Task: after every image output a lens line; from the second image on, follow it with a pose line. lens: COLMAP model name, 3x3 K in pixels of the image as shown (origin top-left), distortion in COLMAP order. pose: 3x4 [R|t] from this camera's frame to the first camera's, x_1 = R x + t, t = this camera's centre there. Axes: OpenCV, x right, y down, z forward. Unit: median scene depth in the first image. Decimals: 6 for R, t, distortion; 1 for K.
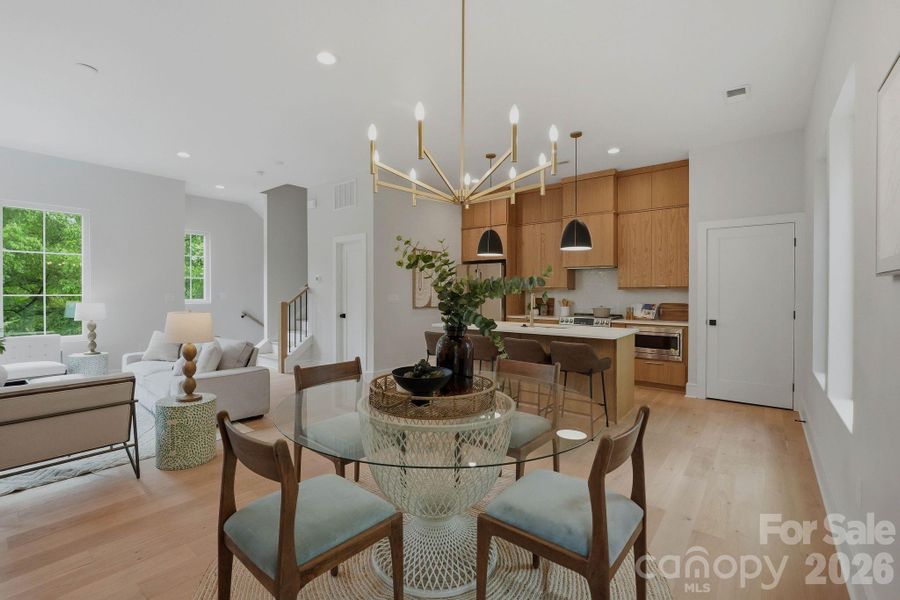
lens RADIAL K [[394.4, 0, 451.0], [0, 394.4, 296.3], [0, 0, 1]] dist [-0.016914, 0.000025]
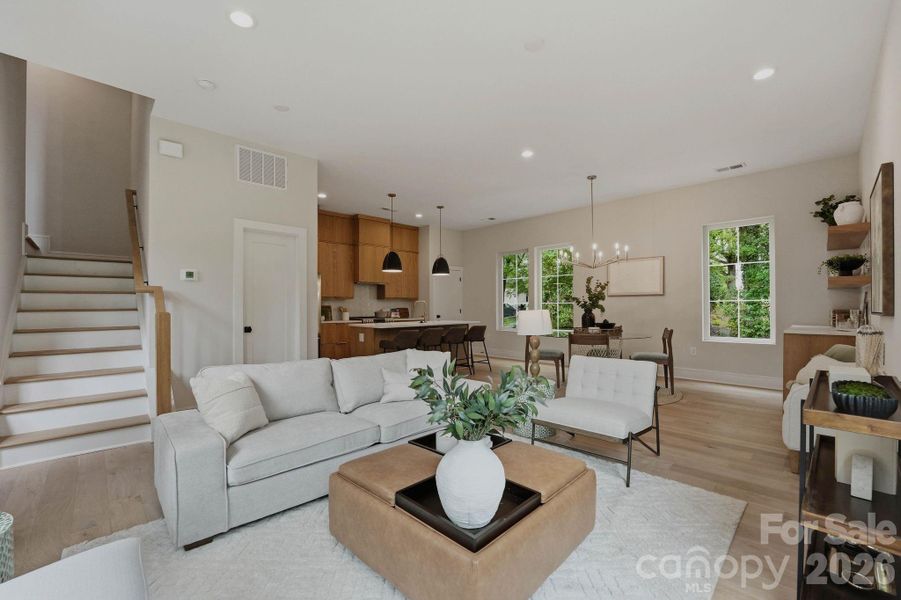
lens RADIAL K [[372.2, 0, 451.6], [0, 372.2, 306.0], [0, 0, 1]] dist [-0.029275, 0.000365]
pose [[0.113527, -0.001780, 0.993533, -0.984707], [0.014162, 0.999900, 0.000173, 0.012386], [-0.993434, 0.014050, 0.113541, 0.600488]]
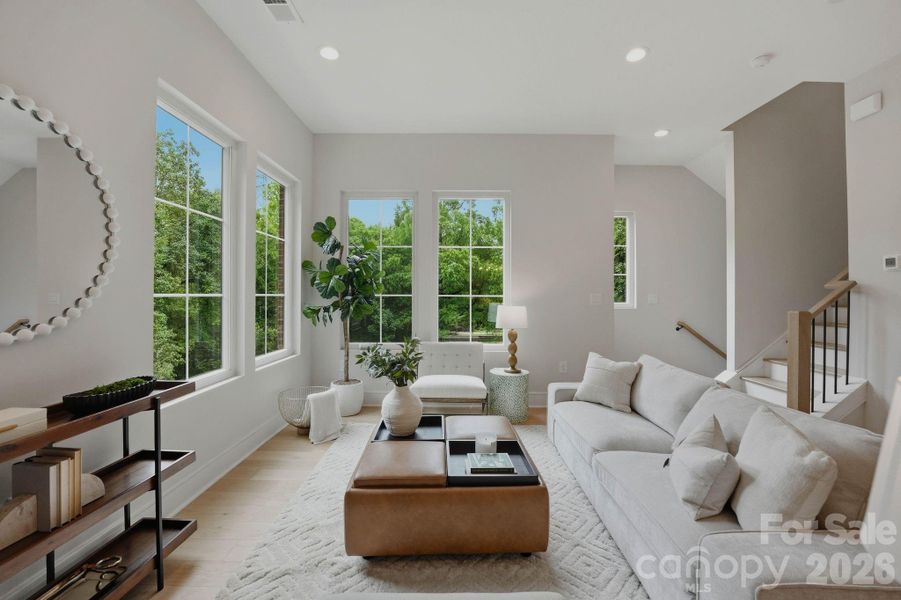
lens RADIAL K [[372.5, 0, 450.5], [0, 372.5, 300.0], [0, 0, 1]] dist [-0.024004, 0.000473]
pose [[0.625329, 0.010038, -0.780296, -0.379972], [-0.010727, 0.999933, 0.004267, 0.003036], [0.780287, 0.005702, 0.625395, 0.393819]]
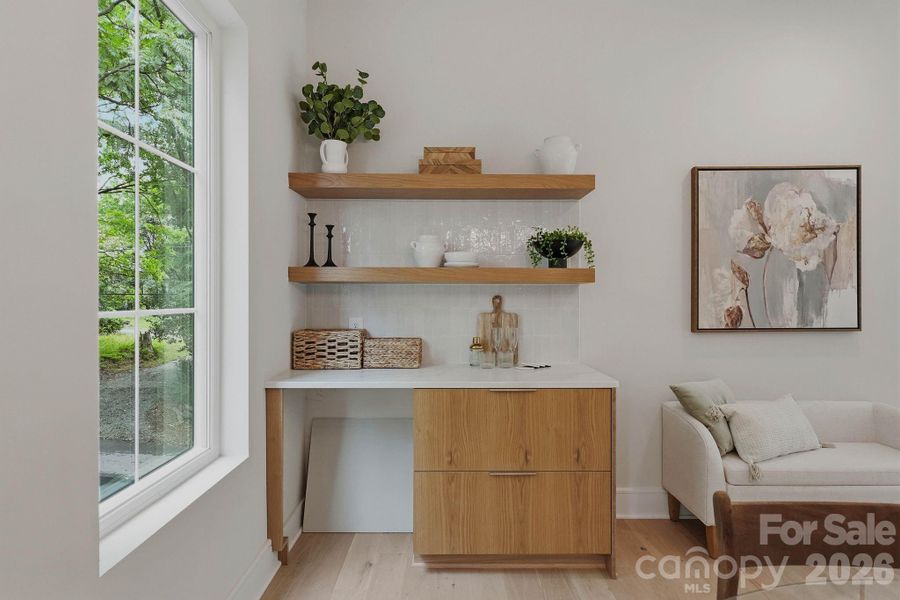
lens RADIAL K [[501.0, 0, 451.3], [0, 501.0, 295.7], [0, 0, 1]] dist [0.001326, -0.000148]
pose [[-0.772187, -0.003661, -0.635385, 0.118144], [-0.007291, 0.999969, 0.003098, -0.003753], [0.635354, 0.007025, -0.772189, 0.292796]]
